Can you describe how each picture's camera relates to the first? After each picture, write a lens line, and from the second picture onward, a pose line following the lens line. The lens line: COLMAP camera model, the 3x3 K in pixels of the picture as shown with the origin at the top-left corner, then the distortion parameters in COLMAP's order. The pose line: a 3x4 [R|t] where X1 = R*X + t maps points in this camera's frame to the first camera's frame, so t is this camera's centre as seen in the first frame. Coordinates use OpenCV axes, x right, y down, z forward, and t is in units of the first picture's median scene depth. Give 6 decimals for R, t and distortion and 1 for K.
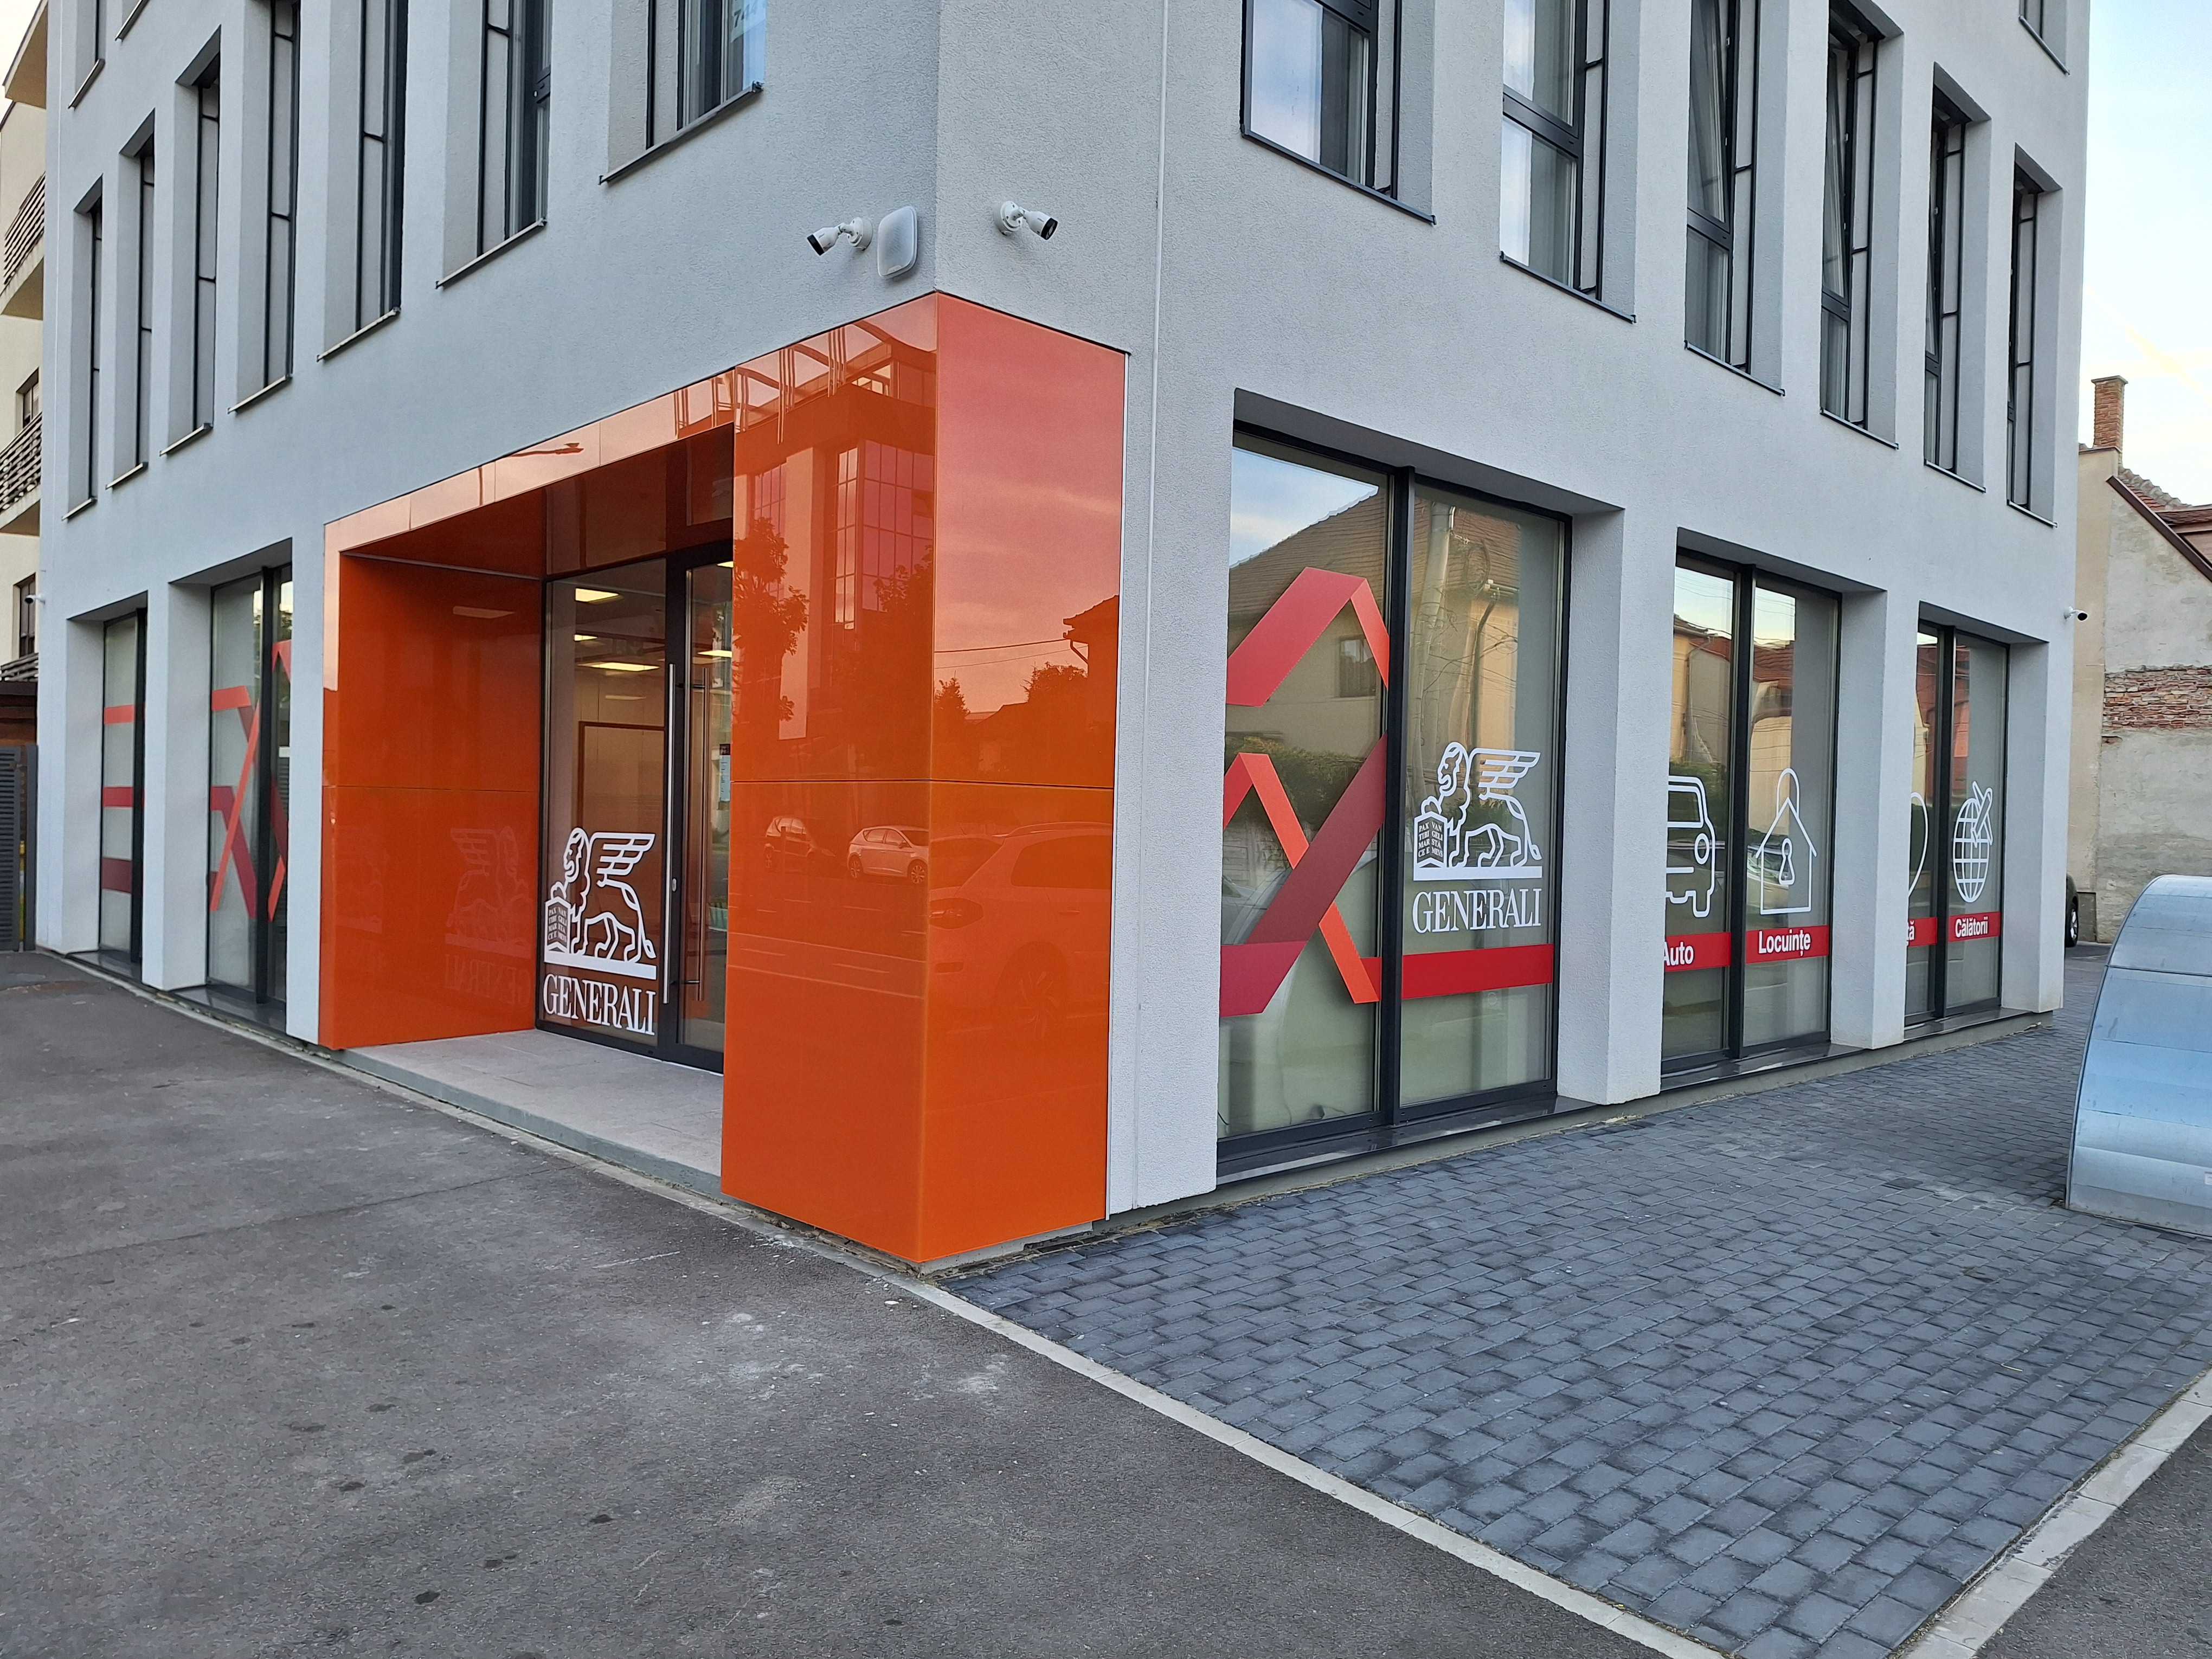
lens RADIAL K [[1541.8, 0, 1106.0], [0, 1541.8, 829.5], [0, 0, 1]] dist [0.103750, -0.147738]
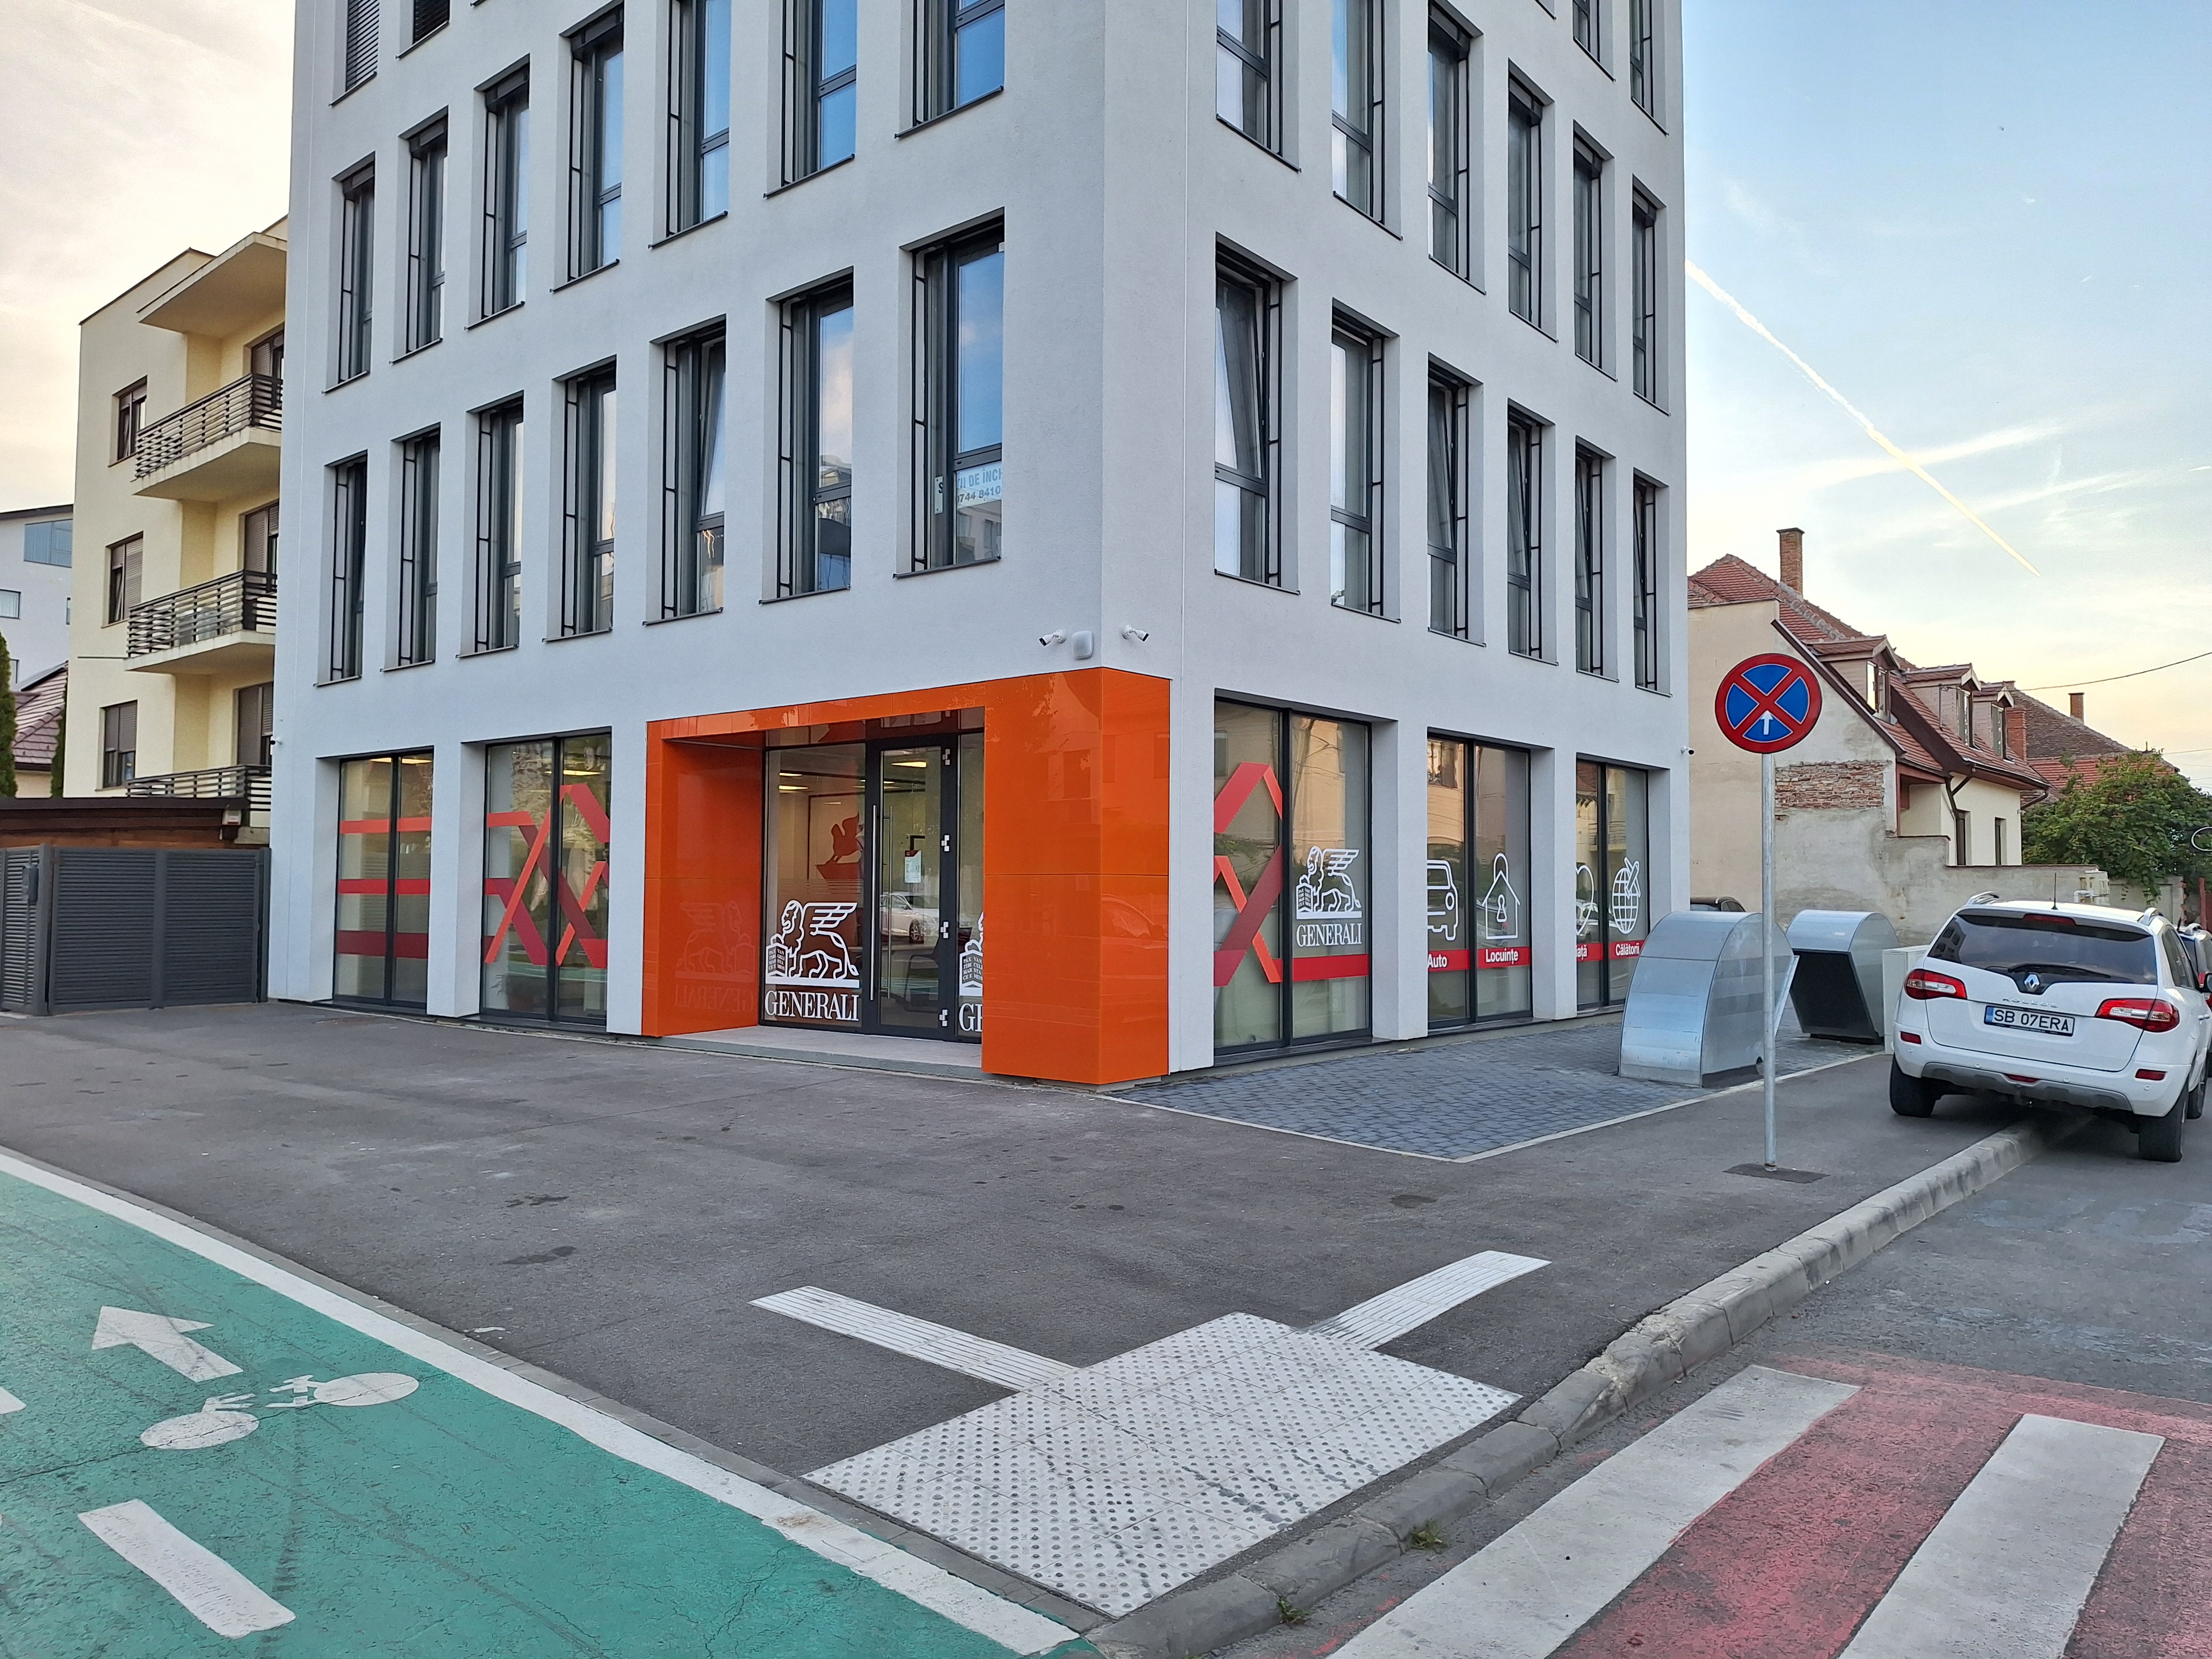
lens RADIAL K [[1541.8, 0, 1106.0], [0, 1541.8, 829.5], [0, 0, 1]] dist [0.103750, -0.147738]
pose [[0.993933, -0.012564, 0.109266, -0.215476], [0.017409, 0.998902, -0.043502, 0.001109], [-0.108600, 0.045141, 0.993060, -0.777675]]
